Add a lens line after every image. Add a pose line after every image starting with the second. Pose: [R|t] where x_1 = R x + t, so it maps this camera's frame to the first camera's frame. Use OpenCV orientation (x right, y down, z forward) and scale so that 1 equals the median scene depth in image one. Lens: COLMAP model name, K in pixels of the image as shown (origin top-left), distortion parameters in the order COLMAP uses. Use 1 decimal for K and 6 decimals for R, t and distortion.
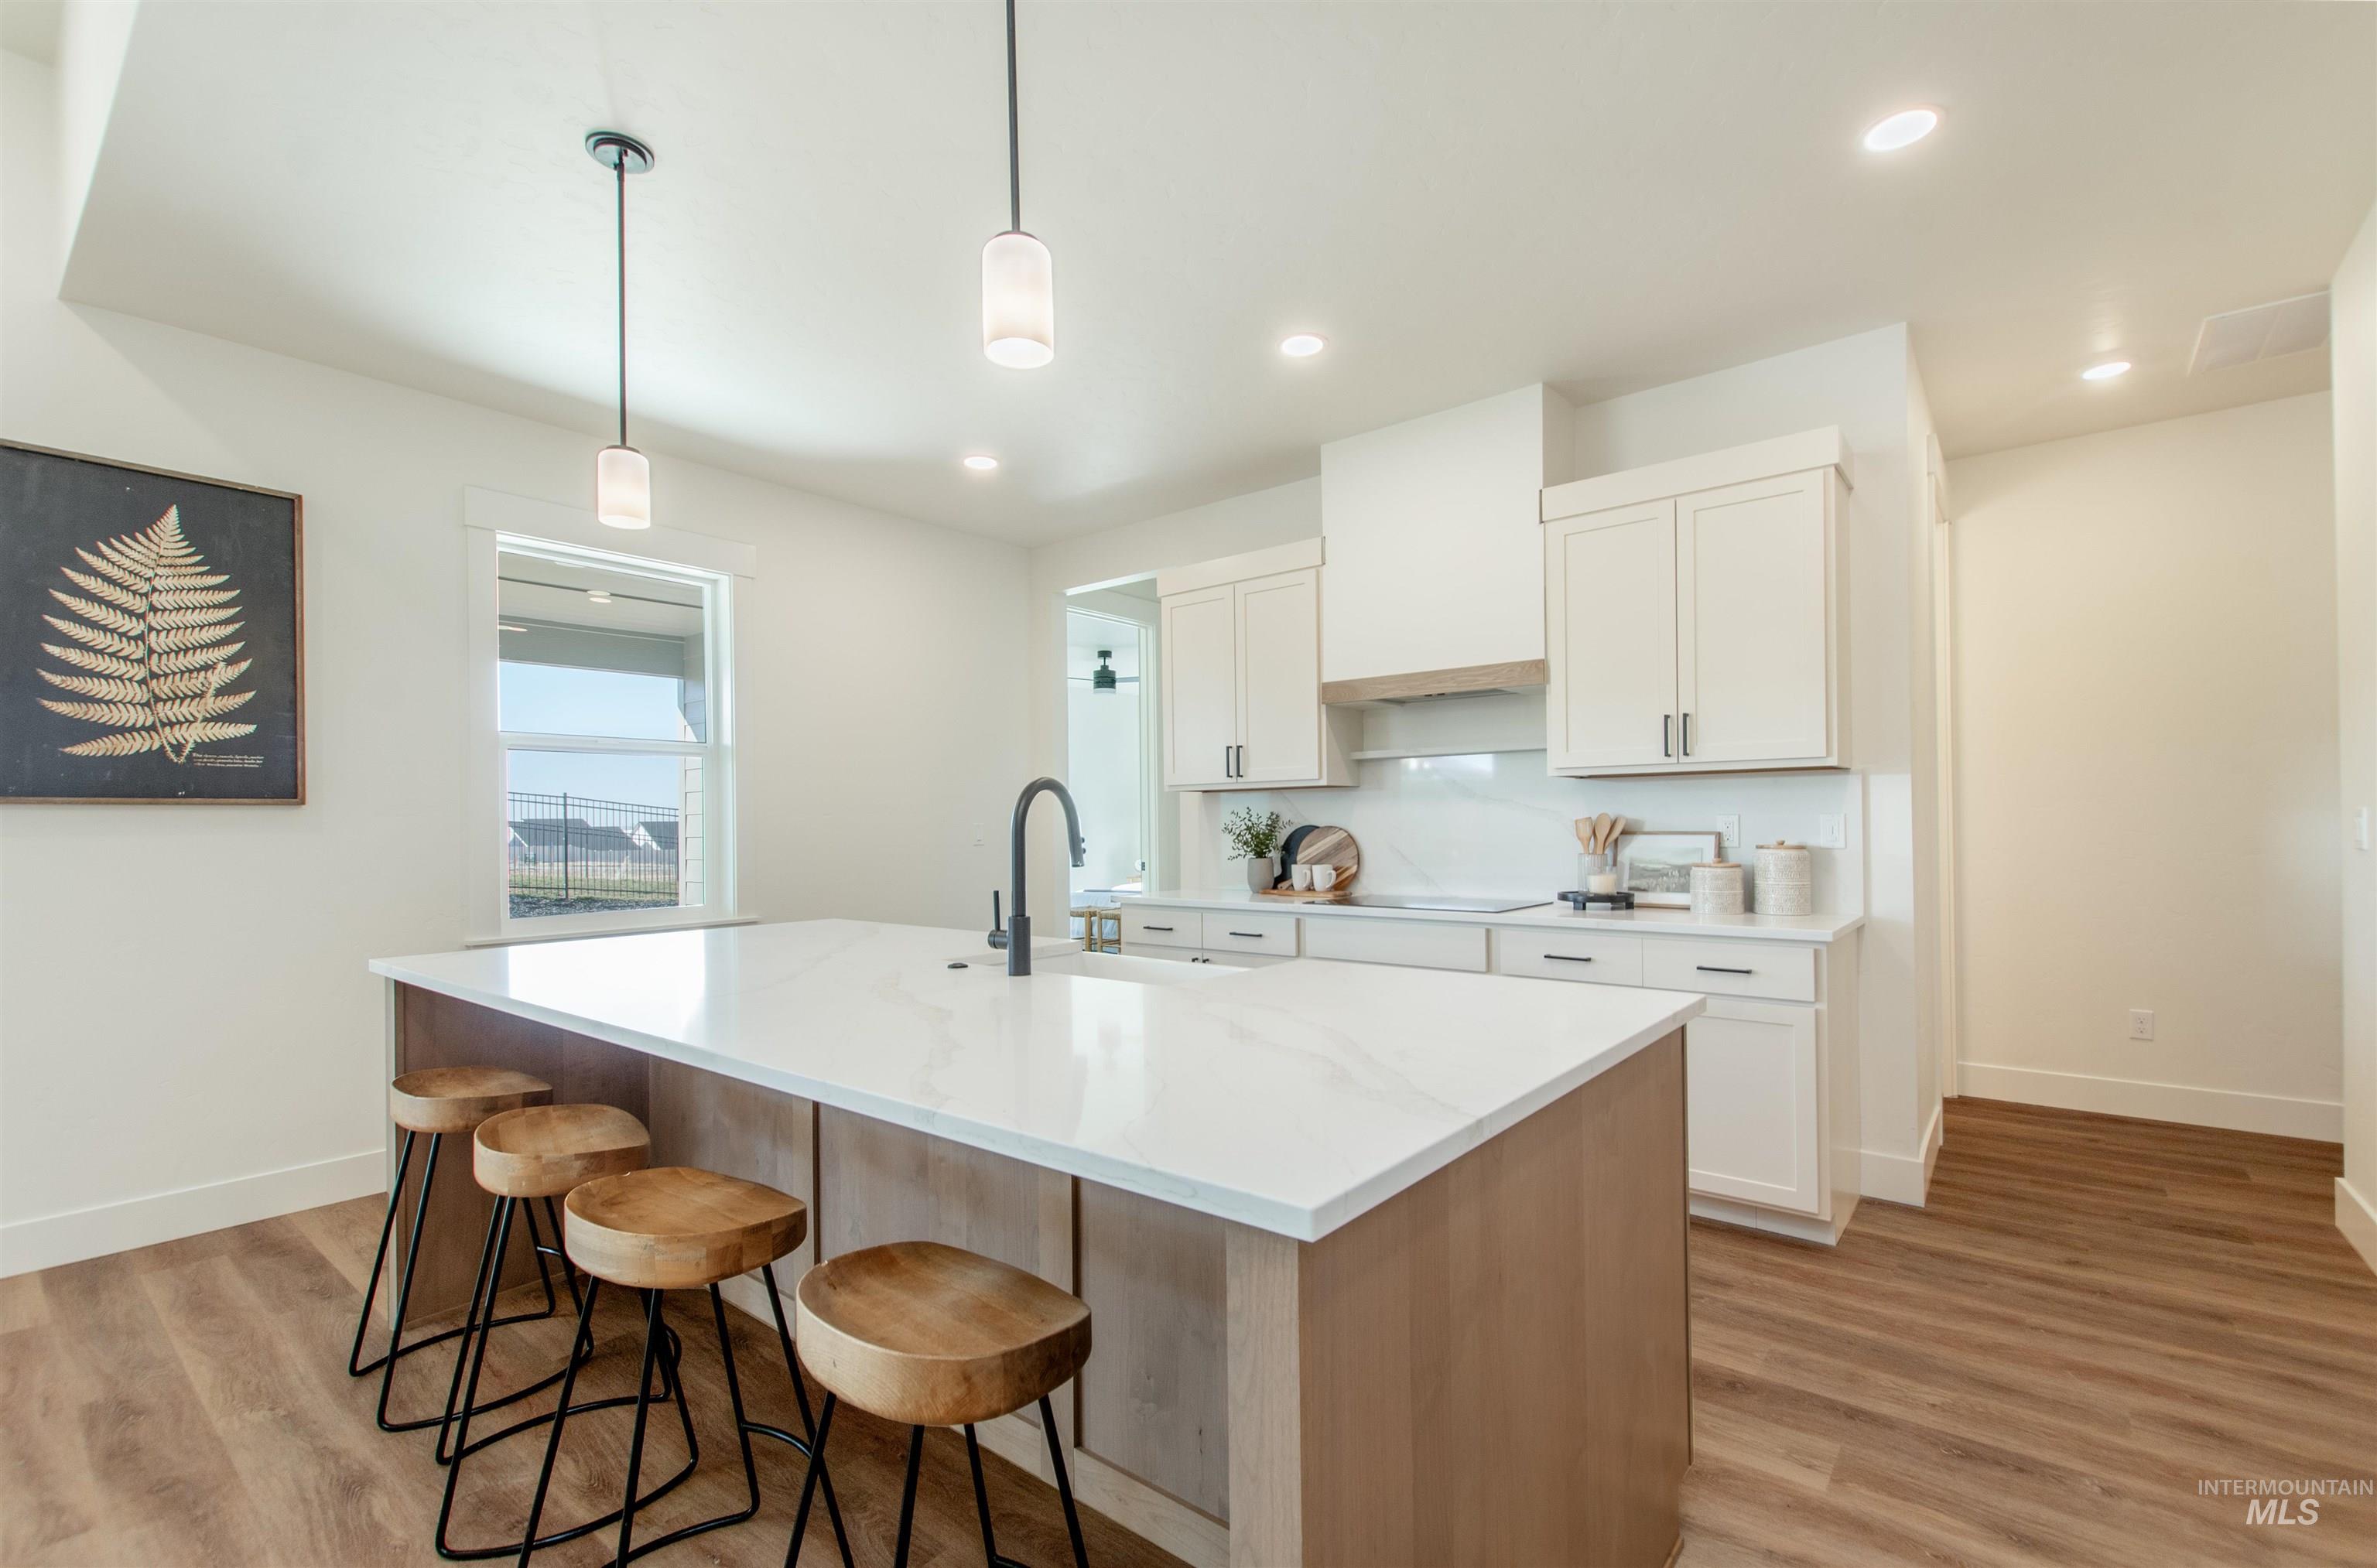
lens RADIAL K [[1046.1, 0, 1190.5], [0, 1046.1, 814.5], [0, 0, 1]] dist [-0.001710, -0.001135]
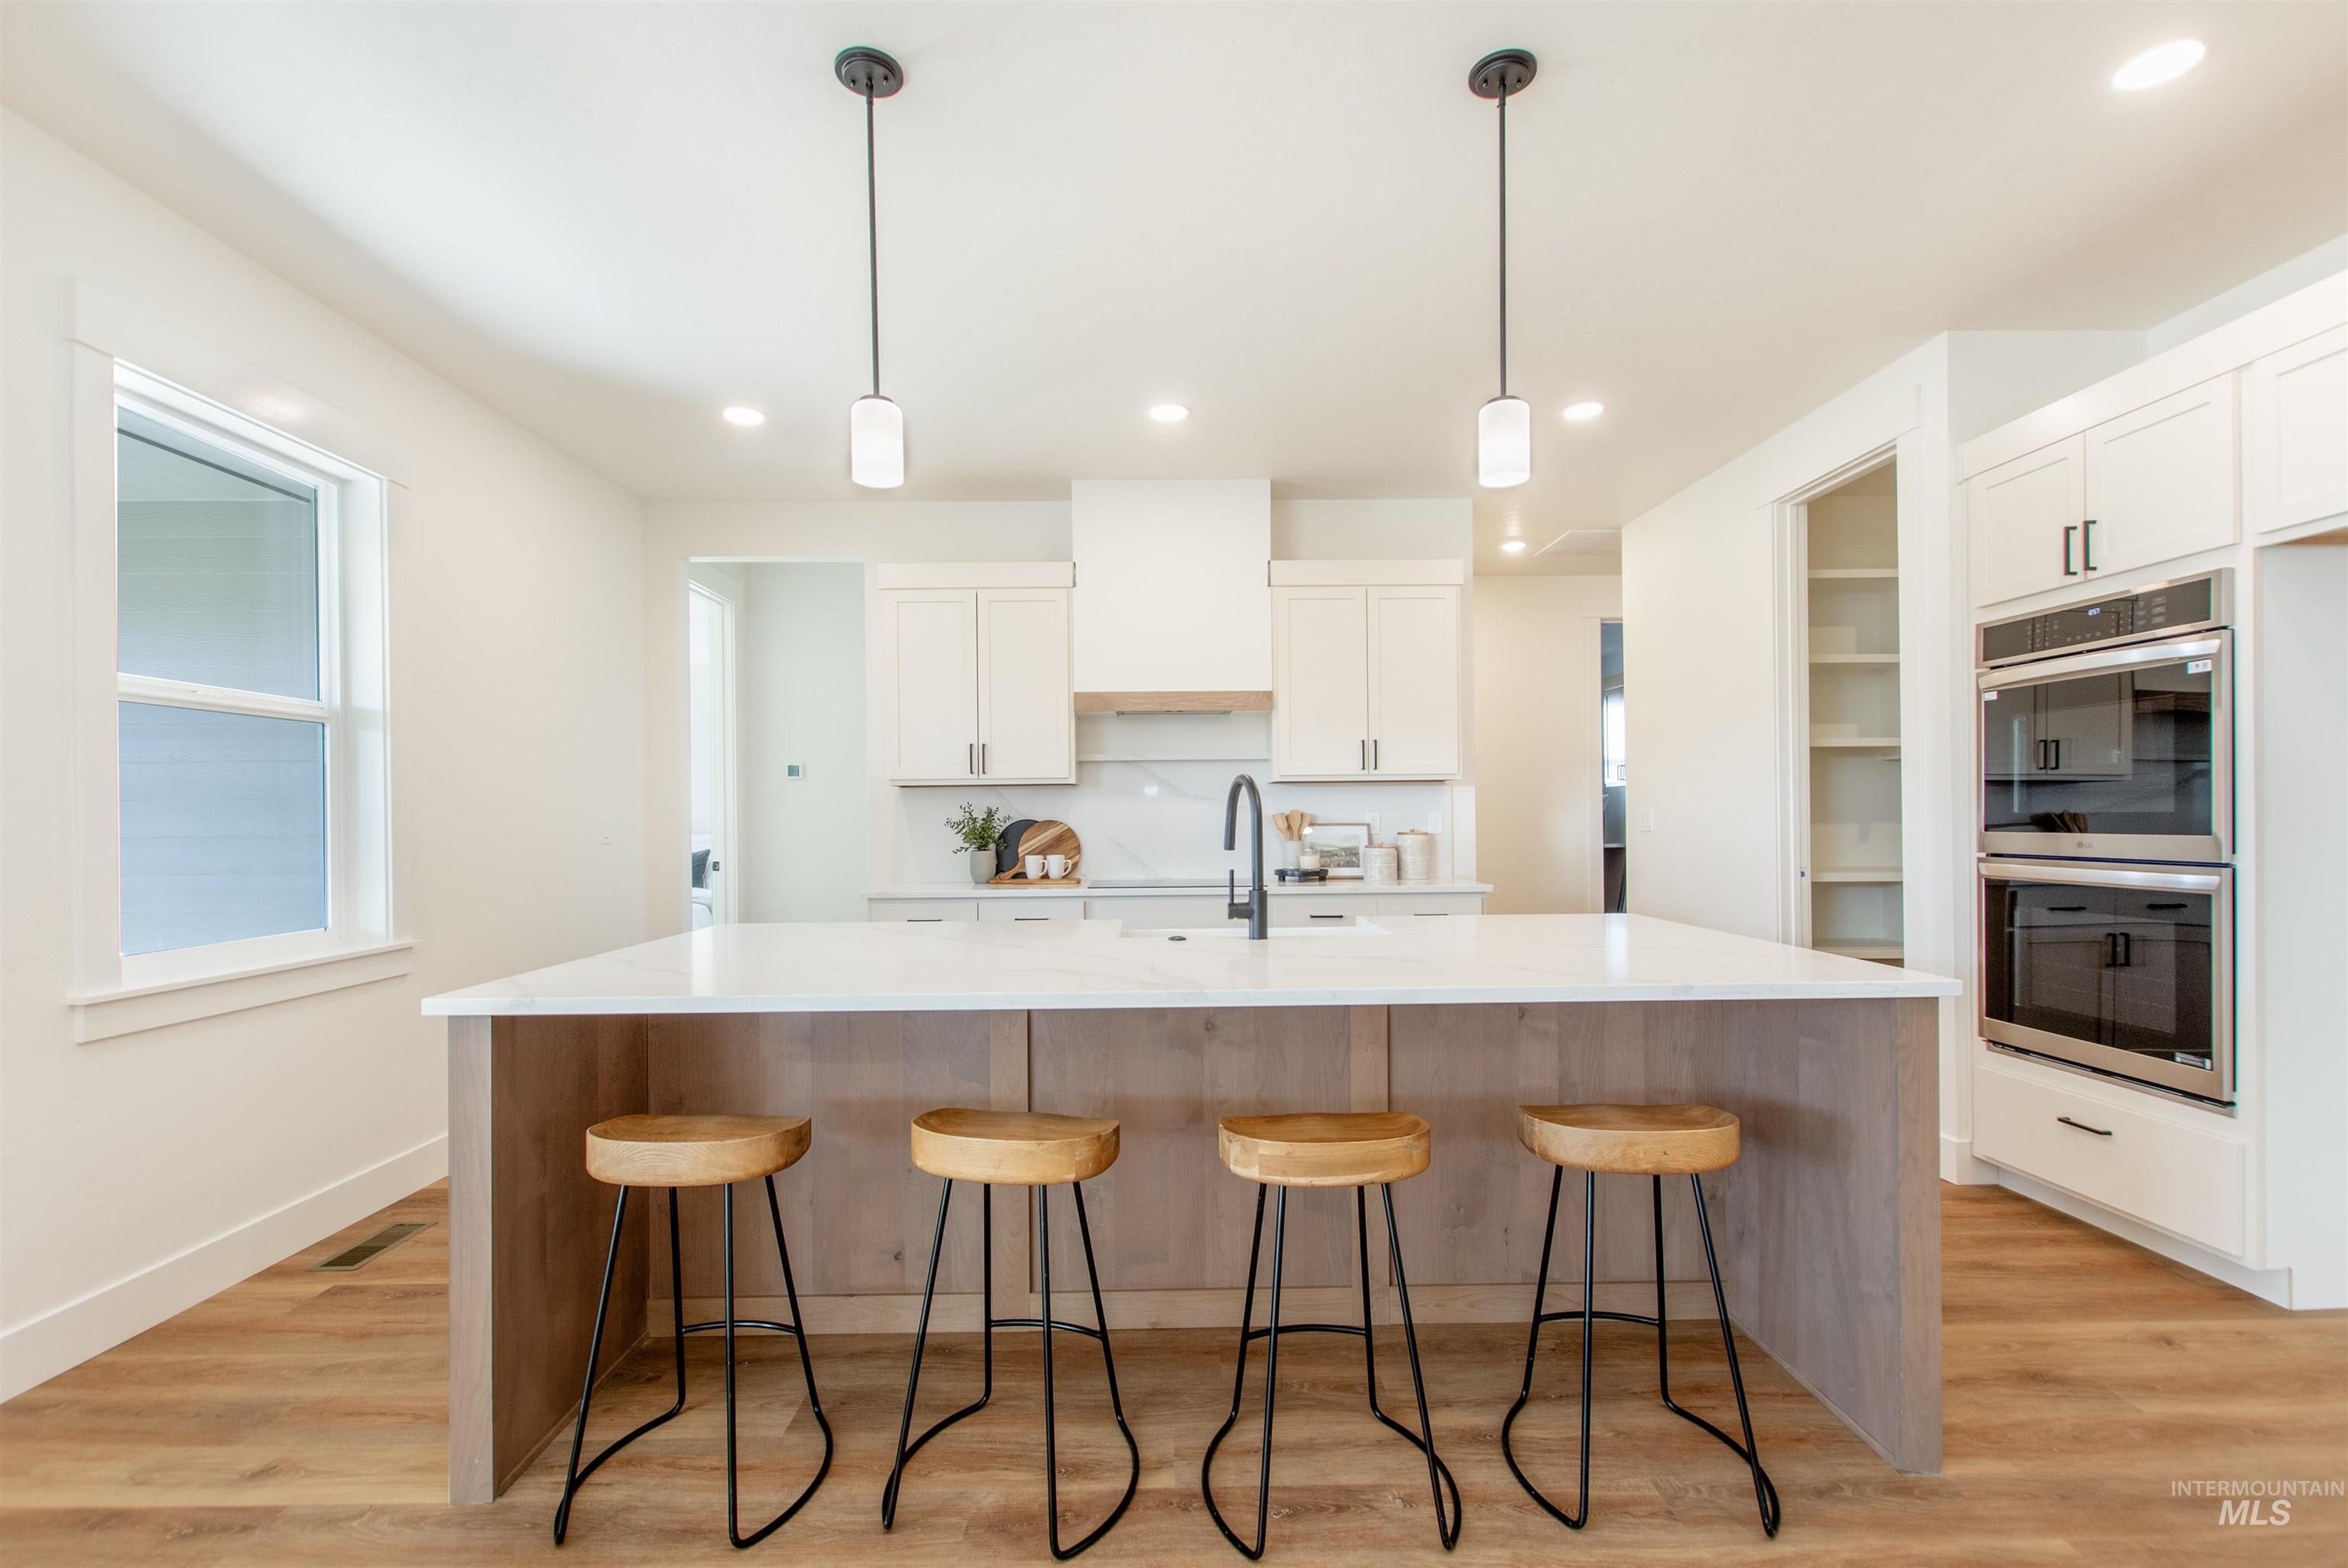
lens RADIAL K [[1045.9, 0, 1177.3], [0, 1045.9, 808.9], [0, 0, 1]] dist [0.001200, -0.000046]
pose [[0.761050, 0.007845, 0.648646, -0.588781], [-0.005062, 0.999968, -0.006154, 0.006258], [-0.648673, 0.001400, 0.761066, 0.084375]]
